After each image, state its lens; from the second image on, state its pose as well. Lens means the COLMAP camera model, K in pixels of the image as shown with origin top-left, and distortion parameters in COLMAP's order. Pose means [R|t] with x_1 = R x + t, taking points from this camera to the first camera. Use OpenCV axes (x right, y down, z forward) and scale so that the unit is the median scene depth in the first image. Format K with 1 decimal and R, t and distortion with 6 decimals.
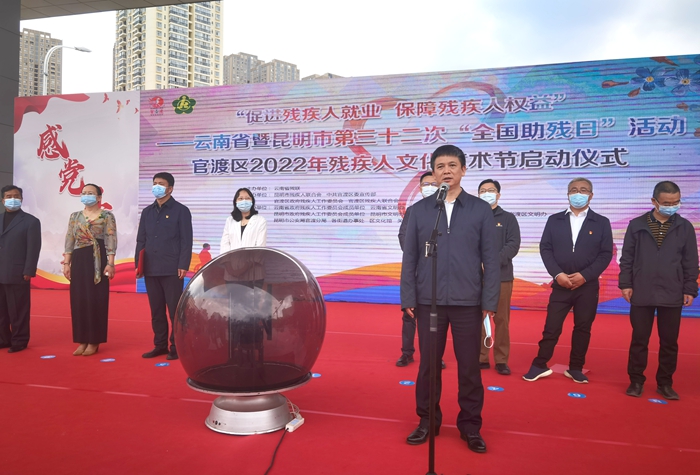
lens RADIAL K [[562.9, 0, 336.3], [0, 562.9, 241.5], [0, 0, 1]] dist [0.013084, 0.029605]
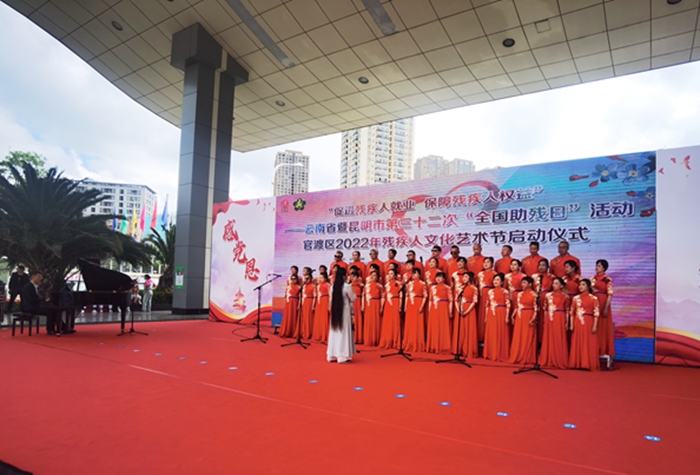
lens RADIAL K [[434.4, 0, 379.8], [0, 434.4, 286.8], [0, 0, 1]] dist [0.043977, -0.008216]
pose [[0.959336, 0.014040, -0.281916, 0.284727], [-0.021876, 0.999456, -0.024666, 0.005513], [0.281417, 0.029830, 0.959122, -0.072698]]
